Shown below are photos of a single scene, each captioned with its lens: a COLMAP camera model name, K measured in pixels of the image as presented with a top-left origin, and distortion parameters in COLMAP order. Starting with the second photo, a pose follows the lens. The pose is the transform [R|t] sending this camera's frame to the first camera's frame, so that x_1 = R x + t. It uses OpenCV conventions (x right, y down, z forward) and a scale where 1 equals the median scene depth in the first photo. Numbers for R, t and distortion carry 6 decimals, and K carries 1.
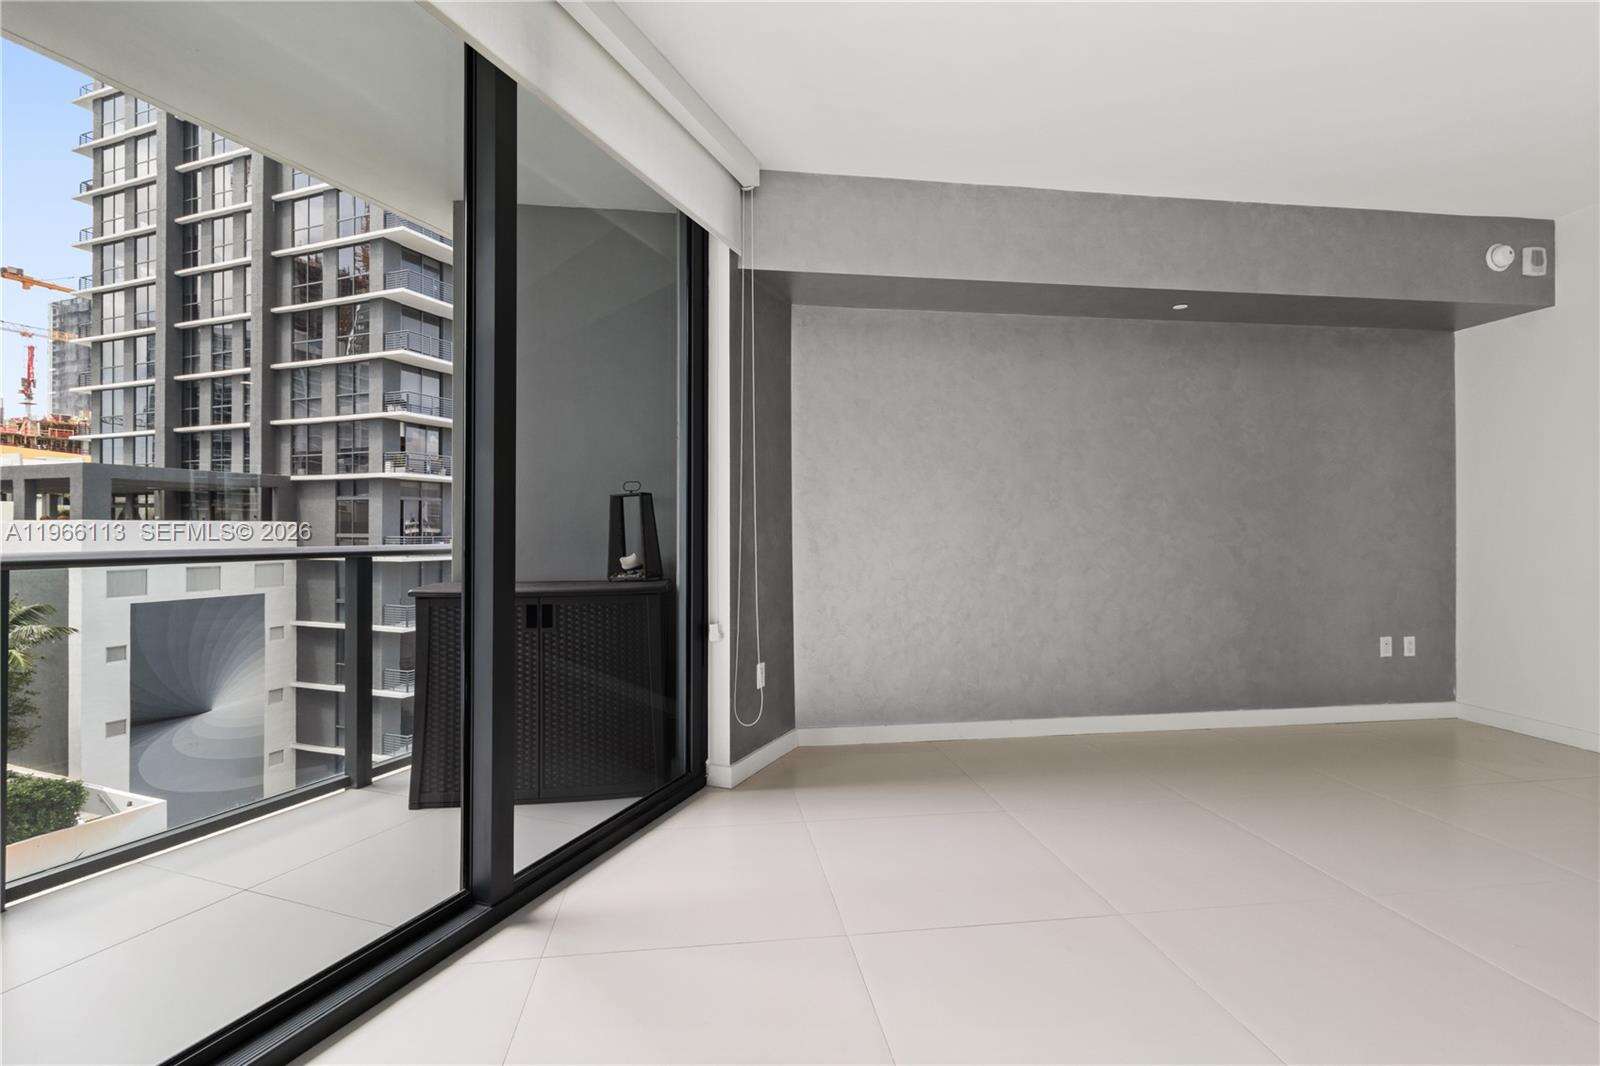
lens RADIAL K [[746.9, 0, 793.3], [0, 746.9, 528.9], [0, 0, 1]] dist [-0.000781, 0.000647]
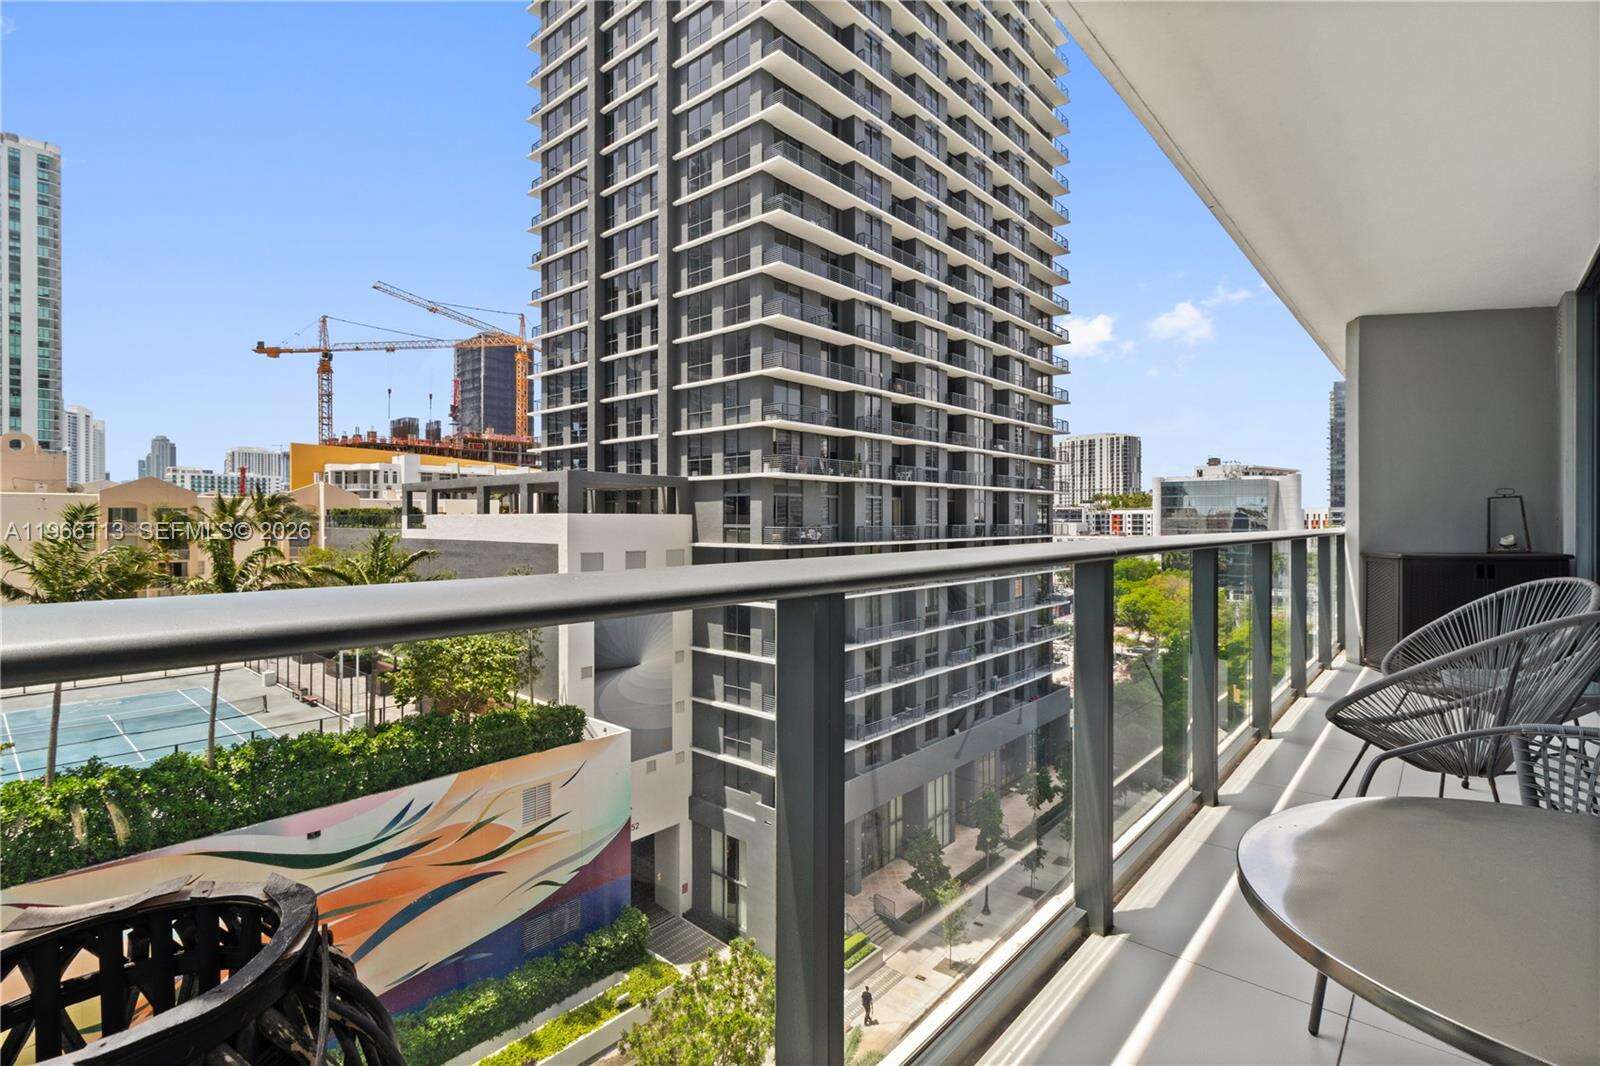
lens RADIAL K [[746.9, 0, 791.4], [0, 746.9, 521.4], [0, 0, 1]] dist [-0.000781, 0.000647]
pose [[0.938632, 0.001075, -0.344919, -1.080243], [-0.000914, 0.999999, 0.000629, 0.003690], [0.344920, -0.000275, 0.938632, -0.960510]]
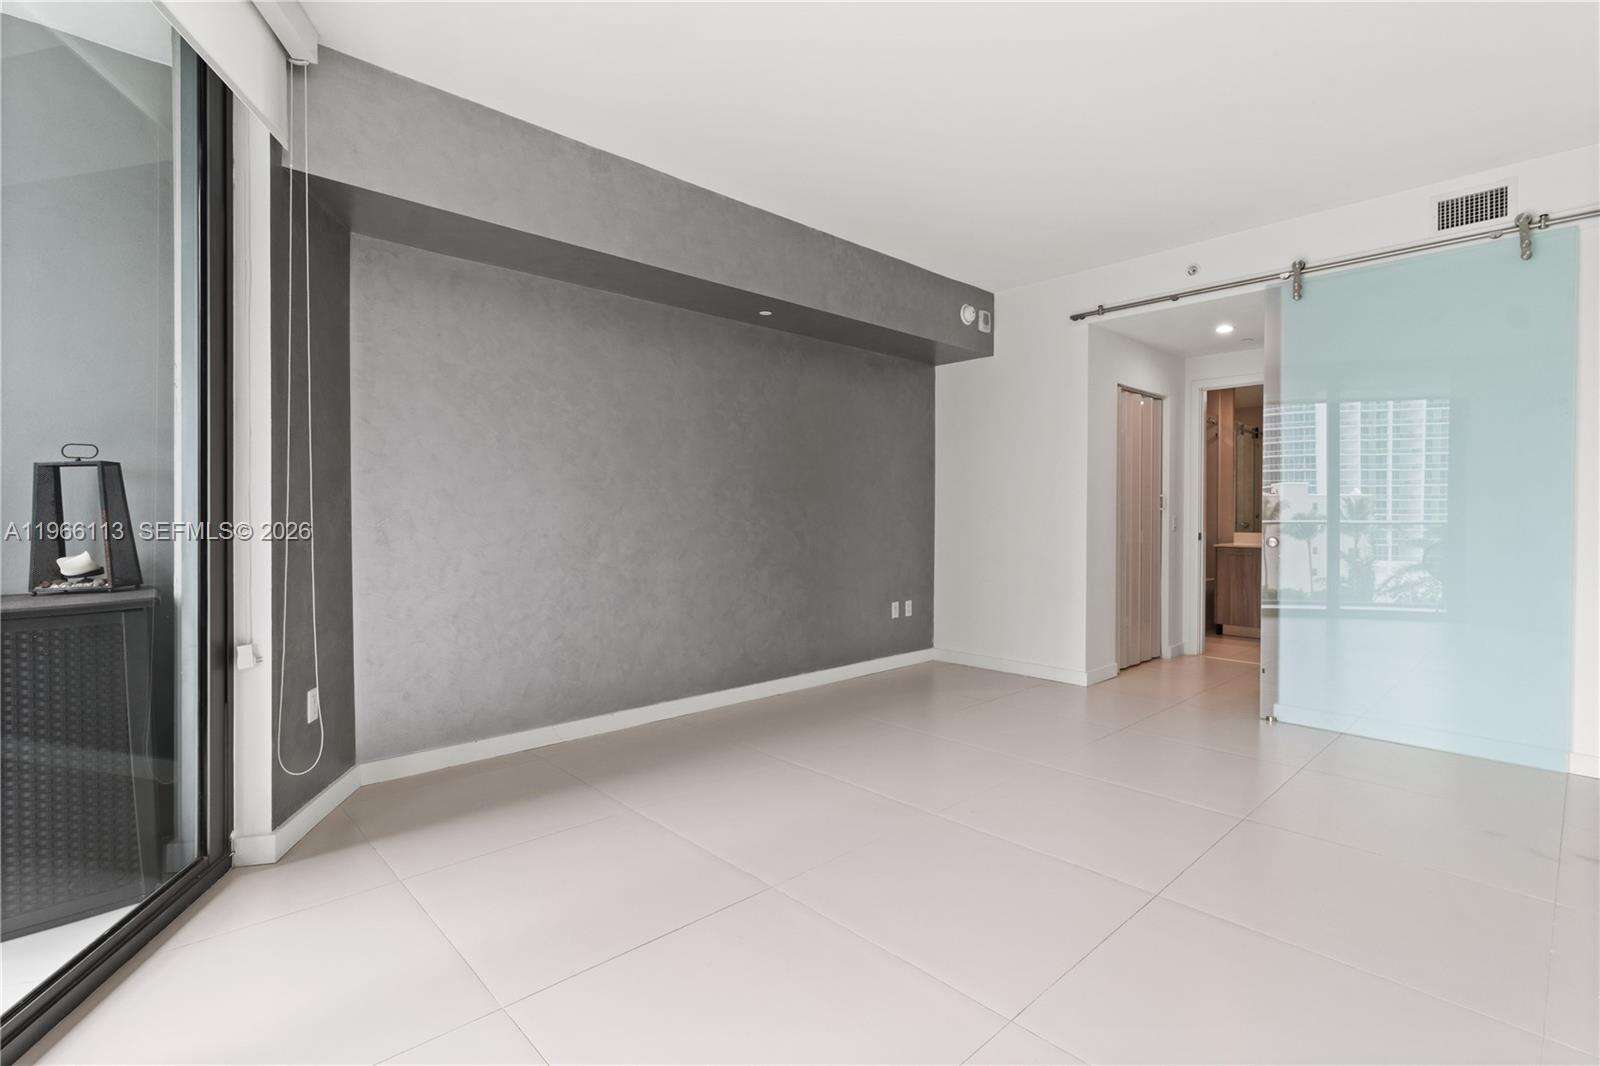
lens RADIAL K [[746.9, 0, 801.2], [0, 746.9, 523.5], [0, 0, 1]] dist [-0.000781, 0.000647]
pose [[0.813315, -0.003790, 0.581811, -0.078152], [-0.002907, 0.999940, 0.010577, -0.001255], [-0.581816, -0.010294, 0.813255, 0.078554]]
